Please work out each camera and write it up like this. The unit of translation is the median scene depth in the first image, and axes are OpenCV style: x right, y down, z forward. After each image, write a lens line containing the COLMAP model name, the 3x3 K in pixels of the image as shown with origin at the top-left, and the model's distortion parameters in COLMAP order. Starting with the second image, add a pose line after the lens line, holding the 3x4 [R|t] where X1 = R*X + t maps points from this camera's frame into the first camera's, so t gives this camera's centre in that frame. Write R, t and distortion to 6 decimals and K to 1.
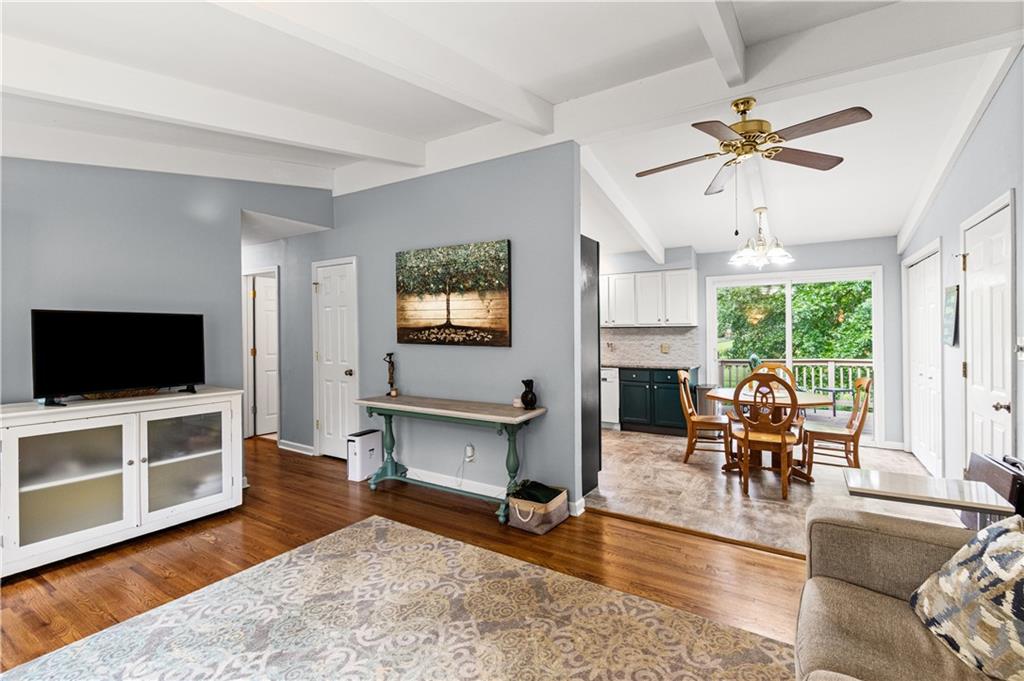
lens RADIAL K [[450.5, 0, 512.3], [0, 450.5, 333.6], [0, 0, 1]] dist [0.003777, -0.000274]
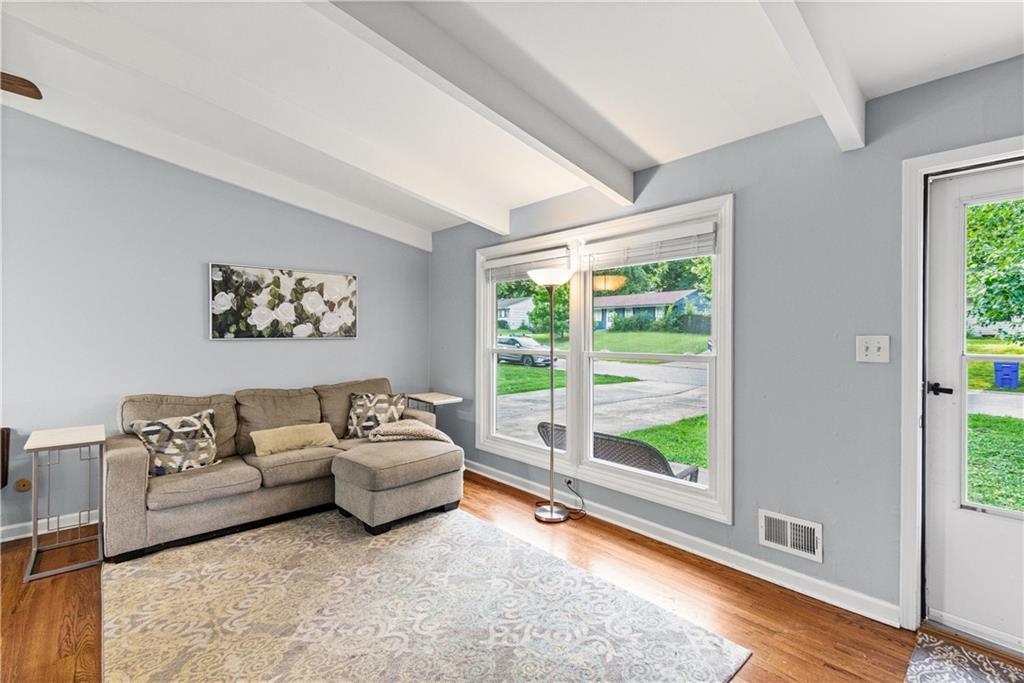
lens RADIAL K [[450.5, 0, 511.8], [0, 450.5, 336.4], [0, 0, 1]] dist [0.003777, -0.000274]
pose [[-0.963310, -0.004019, 0.268361, -0.453584], [-0.003934, 0.999992, 0.000852, 0.003800], [-0.268363, -0.000235, -0.963318, 1.041829]]
